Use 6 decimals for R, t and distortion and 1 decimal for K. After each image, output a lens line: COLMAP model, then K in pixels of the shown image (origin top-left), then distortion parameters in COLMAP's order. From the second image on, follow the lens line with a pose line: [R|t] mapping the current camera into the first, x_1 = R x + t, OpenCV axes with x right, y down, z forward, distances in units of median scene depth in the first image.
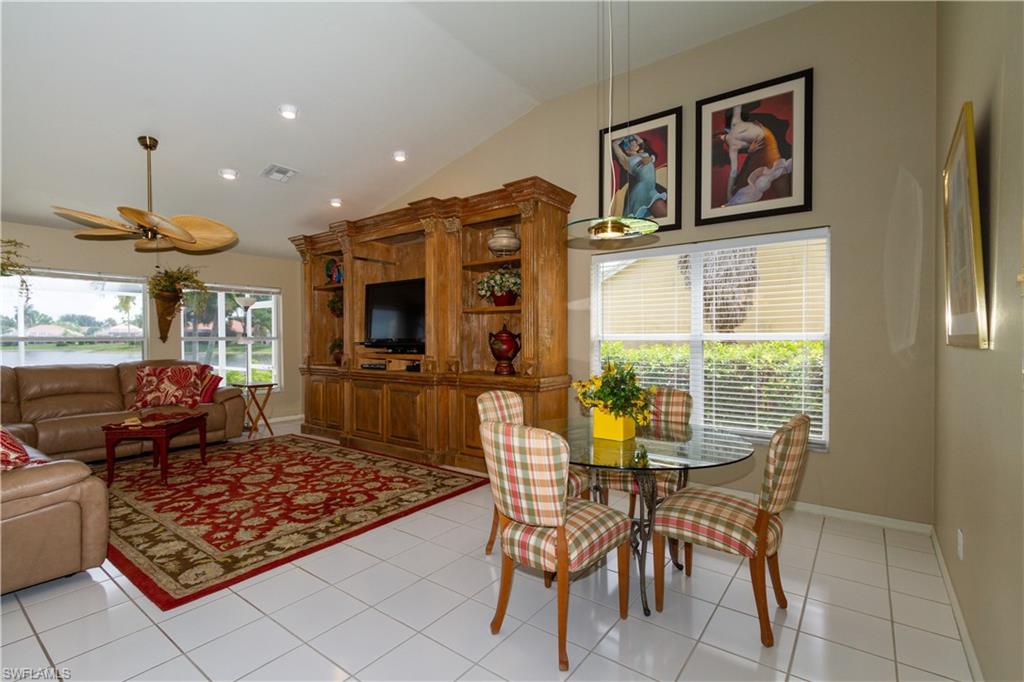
lens RADIAL K [[473.0, 0, 516.5], [0, 473.0, 343.9], [0, 0, 1]] dist [0.004064, -0.001159]
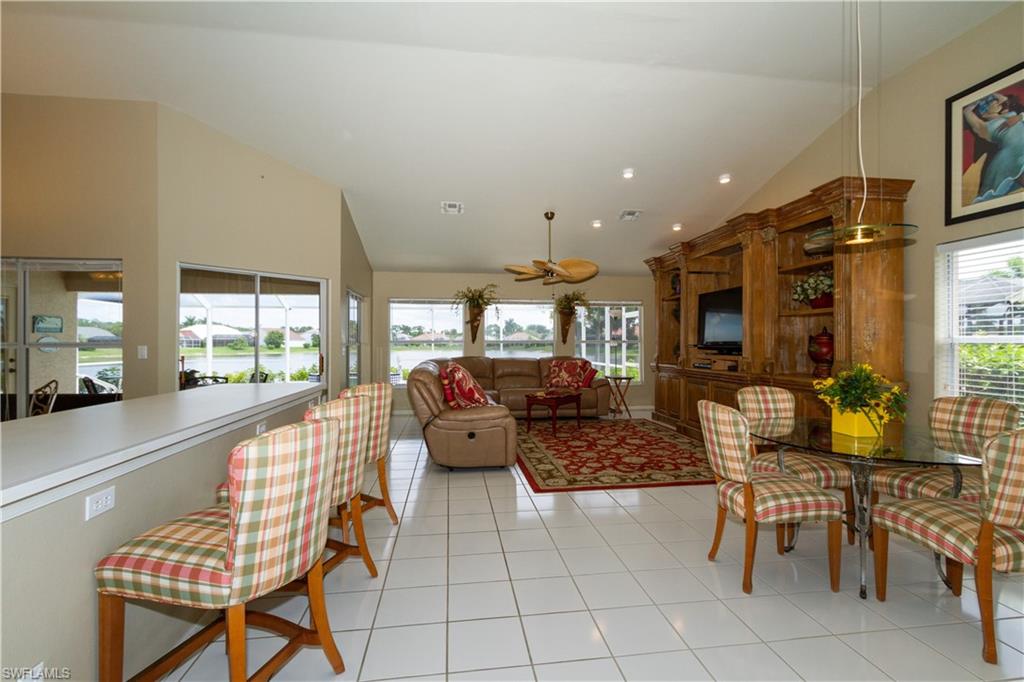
lens RADIAL K [[473.0, 0, 516.5], [0, 473.0, 343.9], [0, 0, 1]] dist [0.004064, -0.001159]
pose [[0.704076, 0.003700, -0.710115, 0.230304], [-0.009514, 0.999946, -0.004223, 0.004415], [0.710061, 0.009729, 0.704073, -0.152281]]
